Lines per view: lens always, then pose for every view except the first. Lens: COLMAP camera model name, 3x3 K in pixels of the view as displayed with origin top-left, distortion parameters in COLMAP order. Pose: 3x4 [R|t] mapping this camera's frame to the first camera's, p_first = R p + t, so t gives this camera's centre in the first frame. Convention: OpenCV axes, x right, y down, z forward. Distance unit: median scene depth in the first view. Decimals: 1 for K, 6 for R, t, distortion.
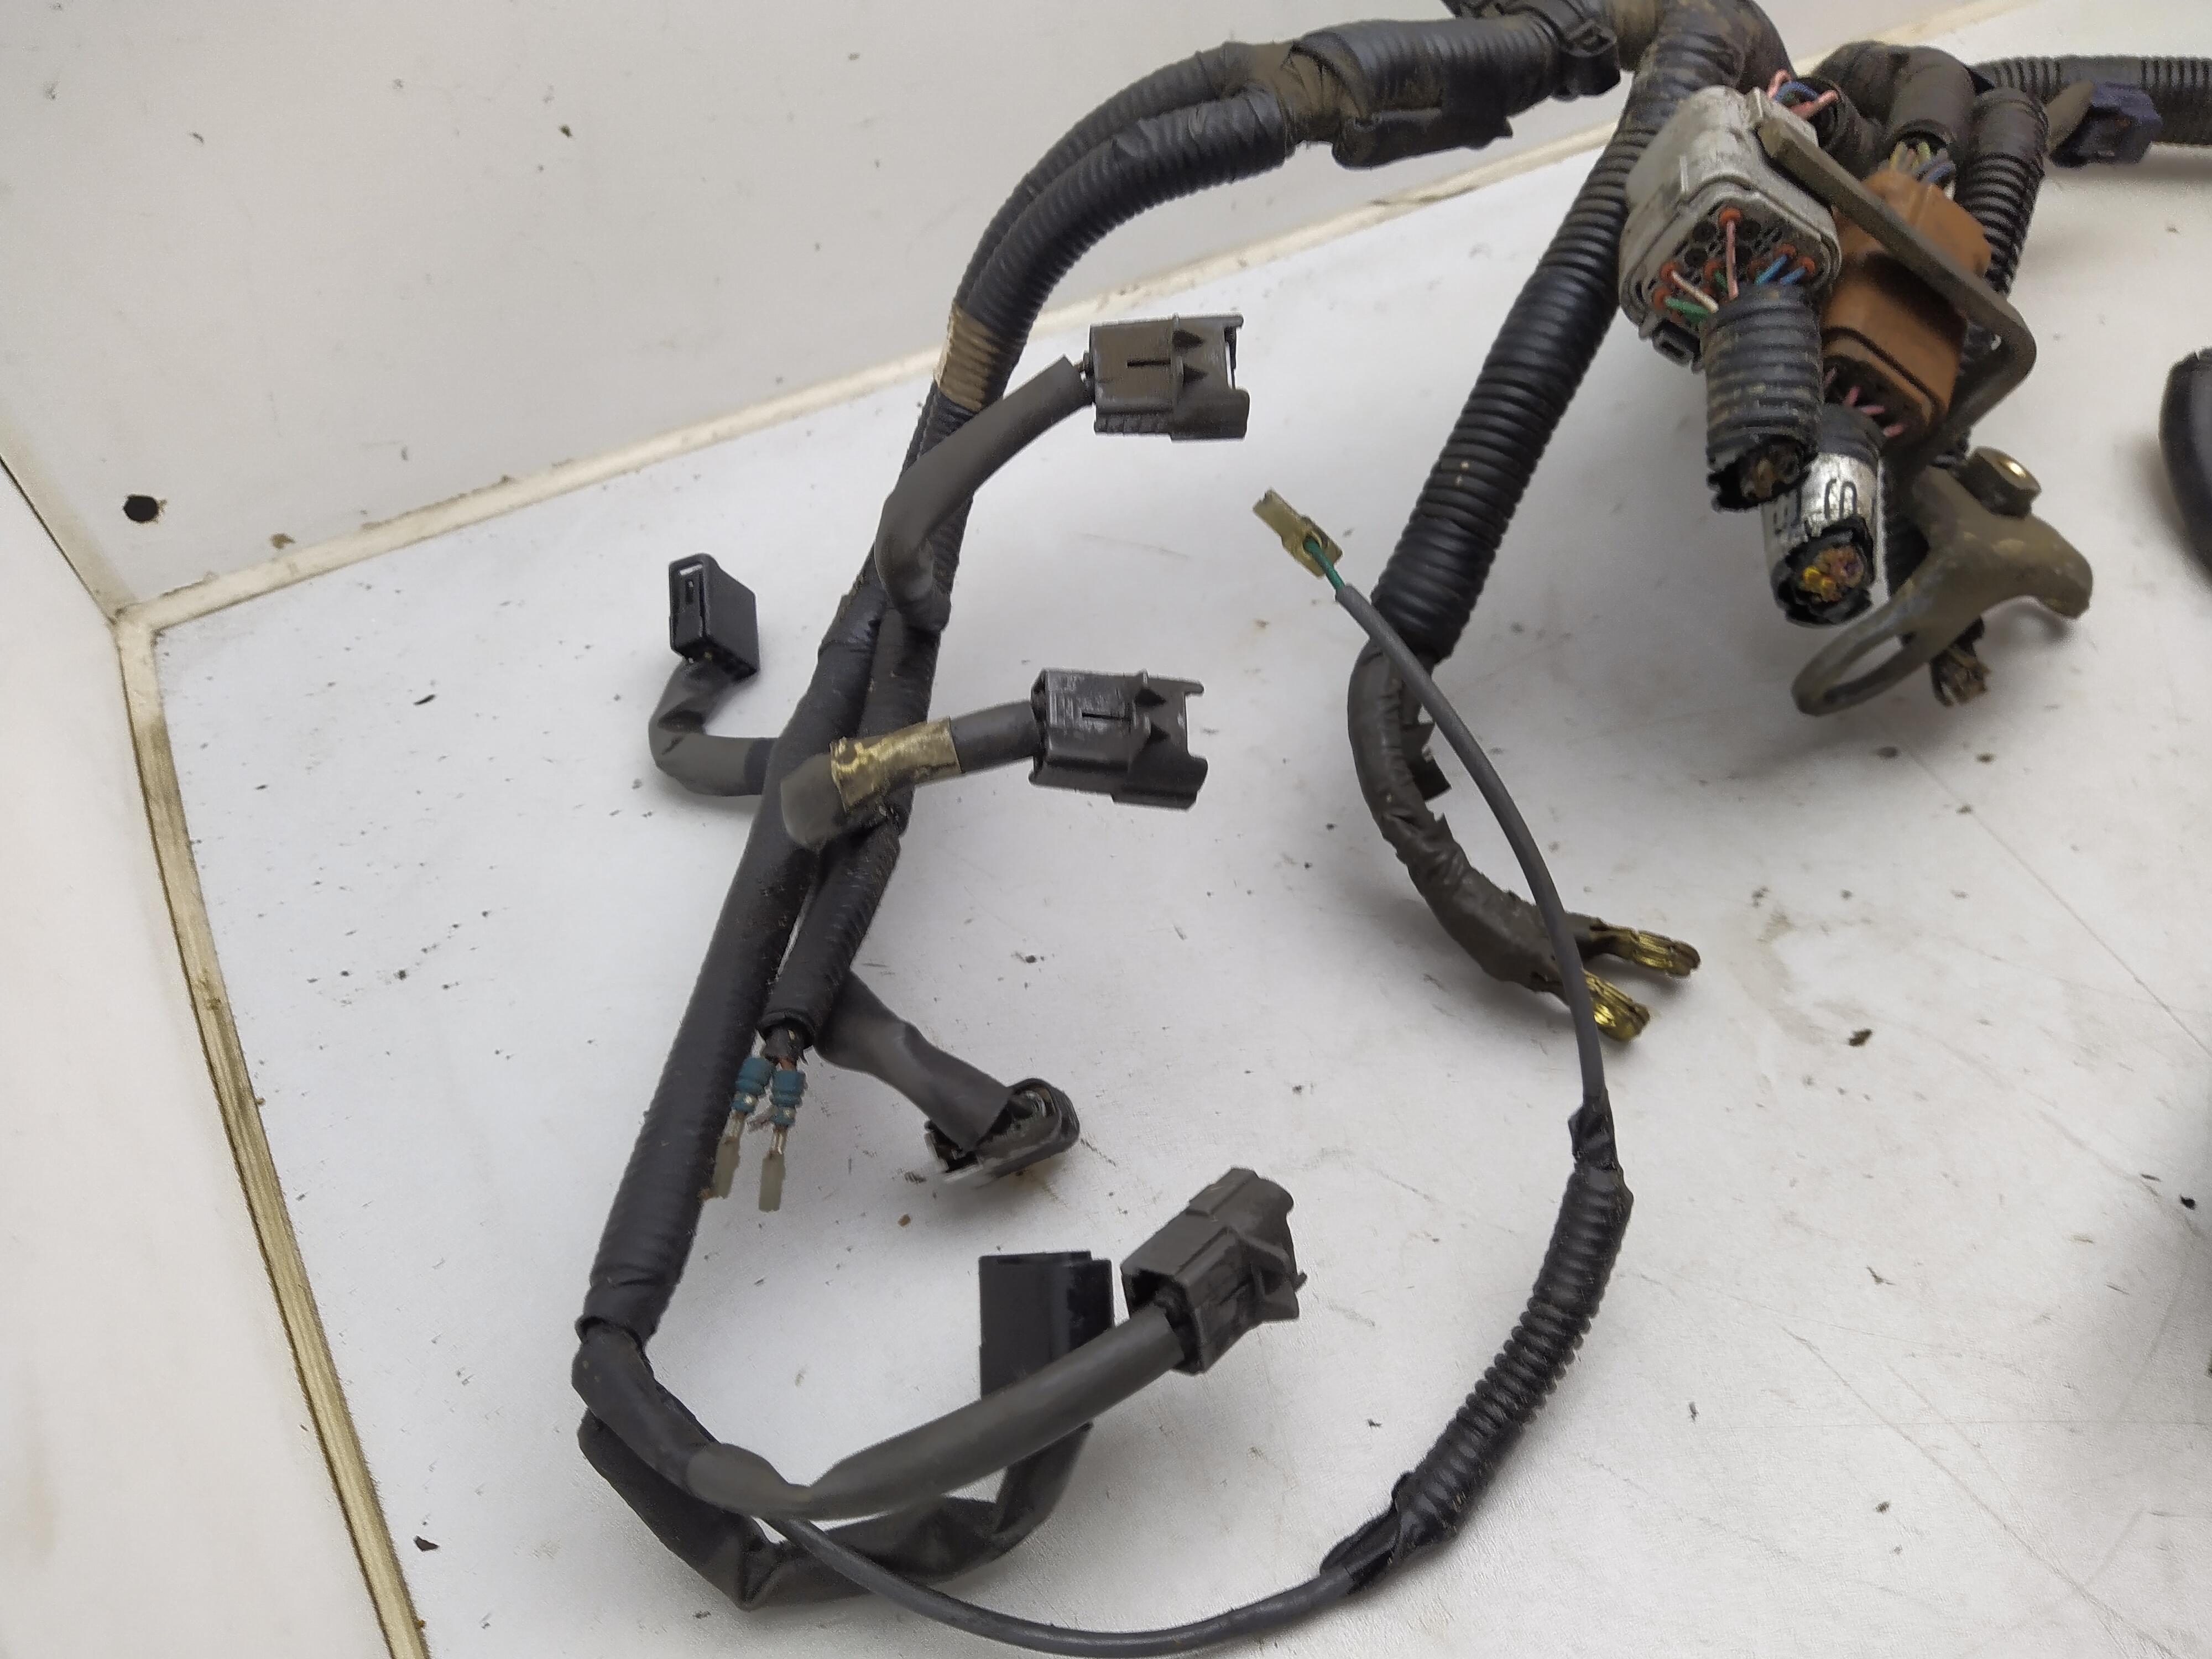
lens RADIAL K [[1723.3, 0, 1145.0], [0, 1723.3, 832.0], [0, 0, 1]] dist [0.134224, -0.234909]
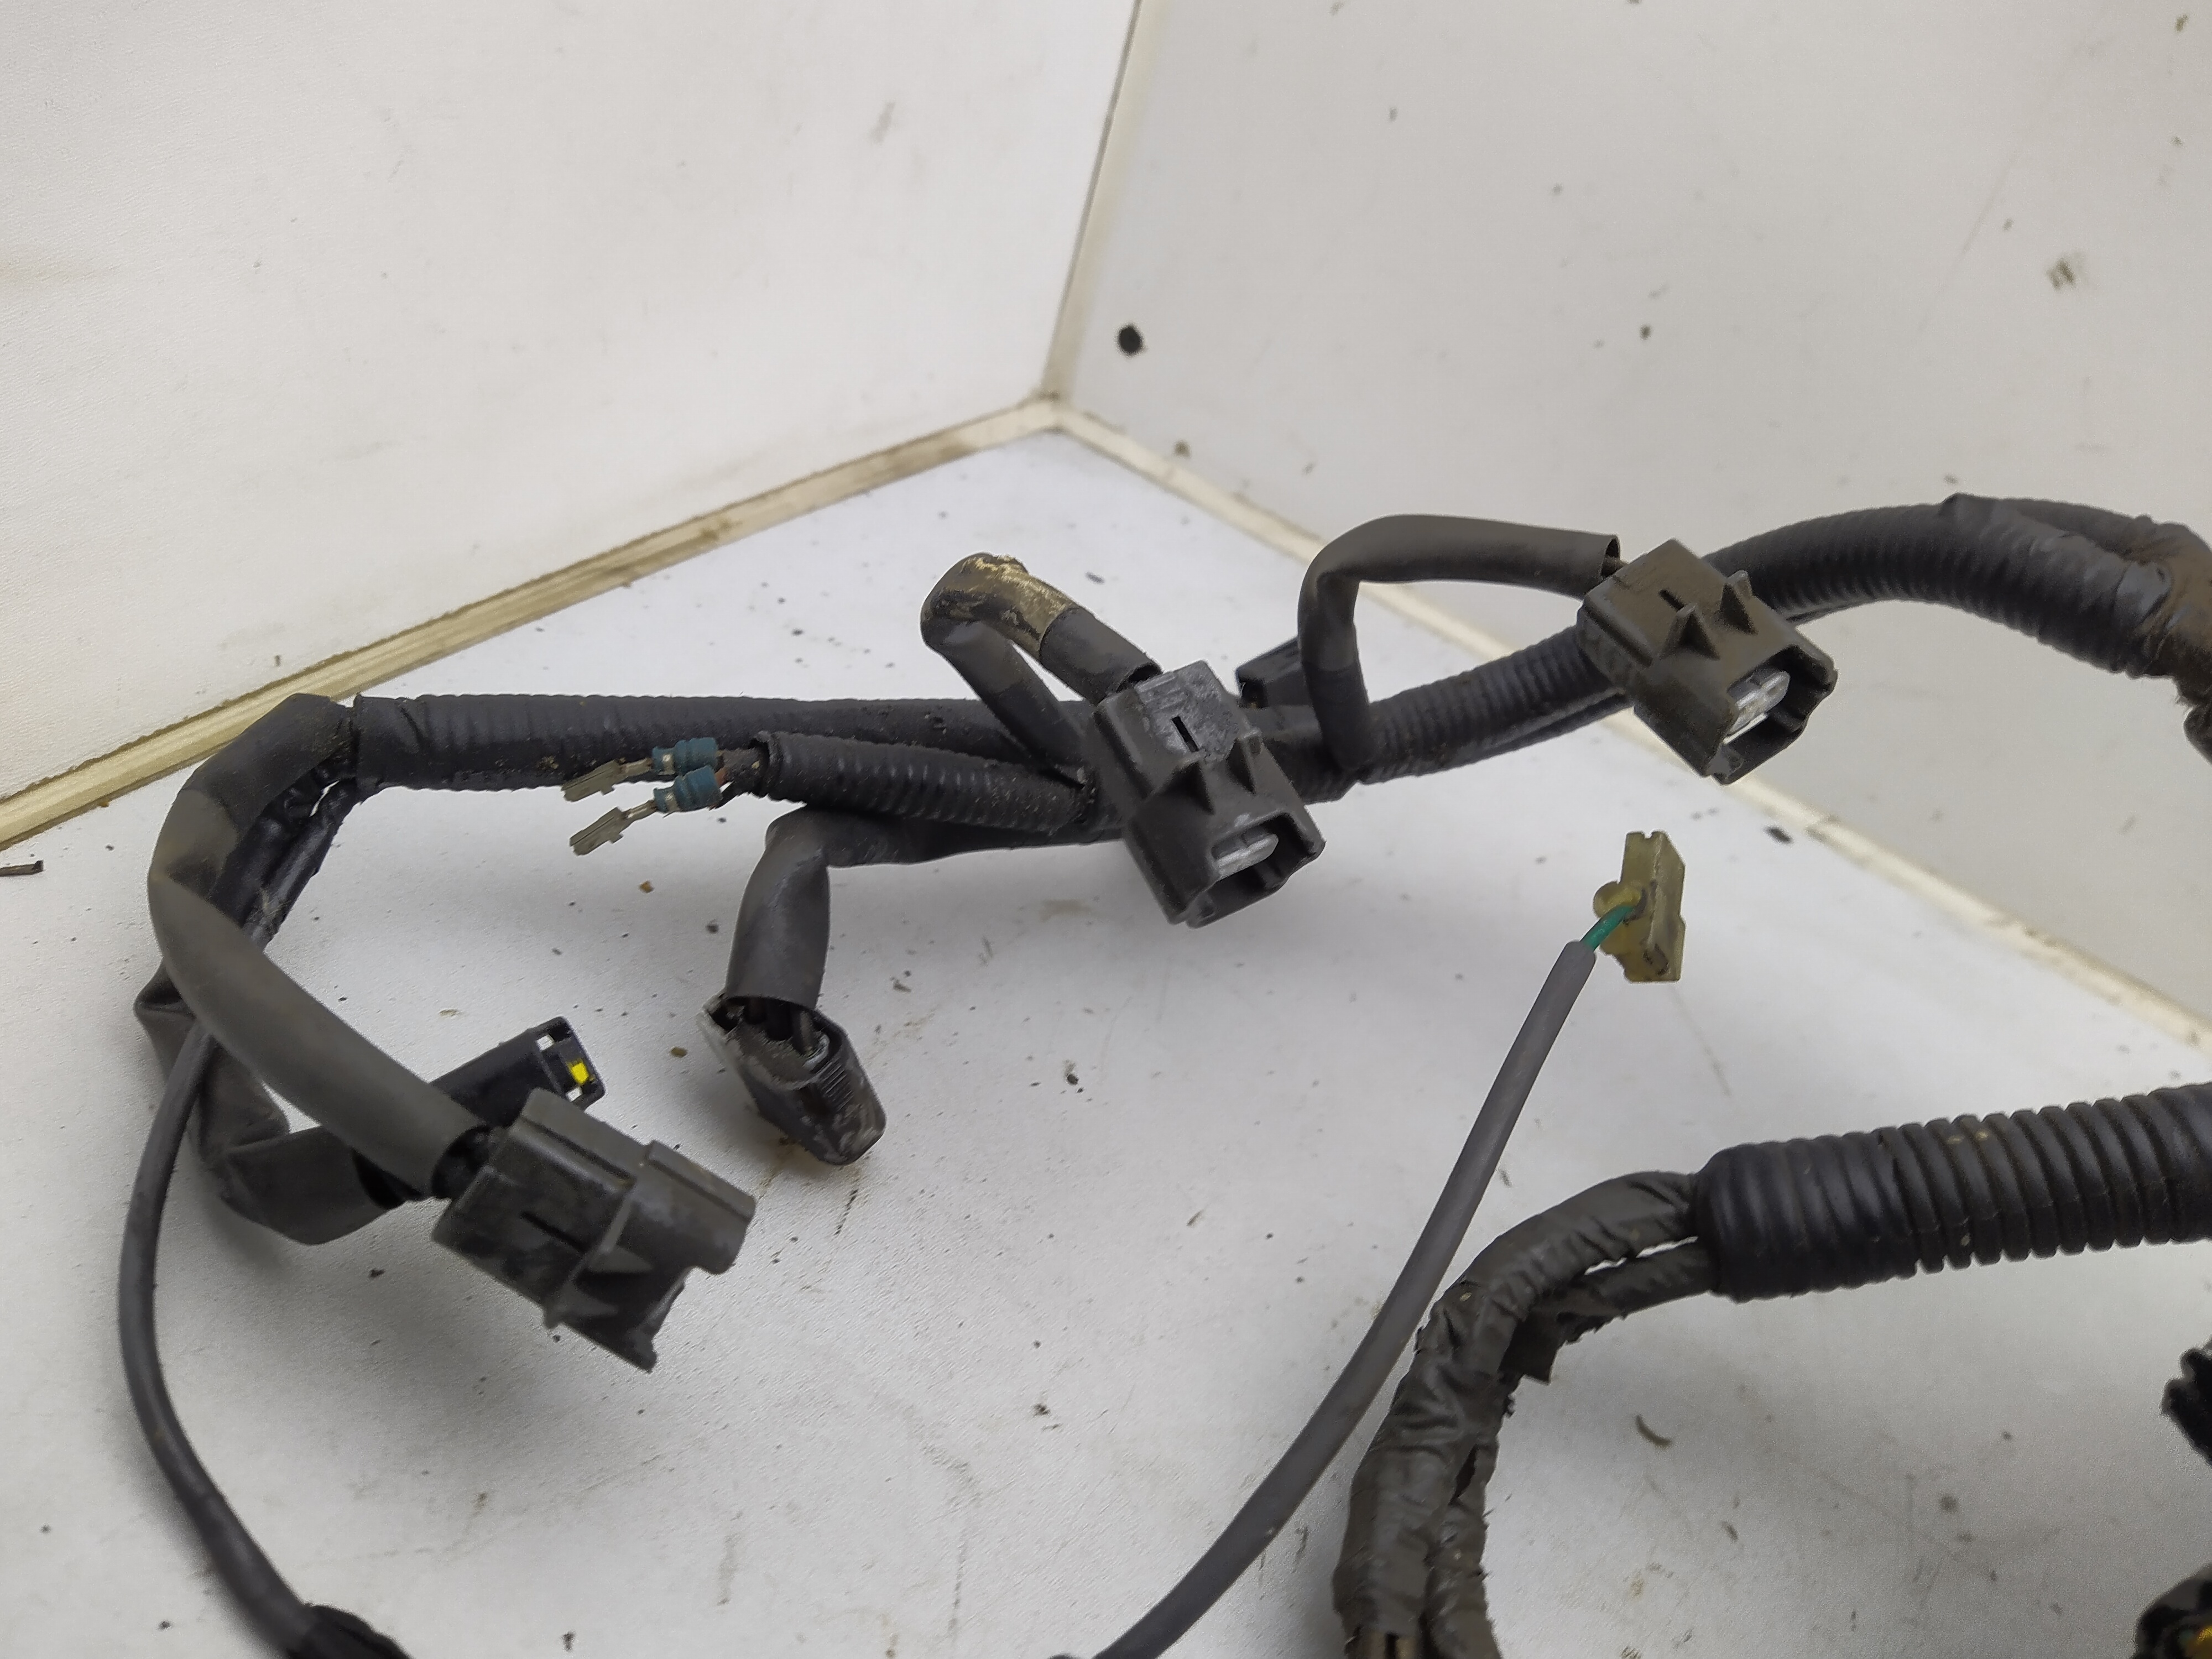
lens RADIAL K [[1723.3, 0, 1145.0], [0, 1723.3, 832.0], [0, 0, 1]] dist [0.134224, -0.234909]
pose [[0.455753, 0.661341, -0.595749, 0.365038], [-0.820205, 0.572019, 0.007534, -0.026786], [0.345763, 0.485203, 0.803135, 0.318797]]
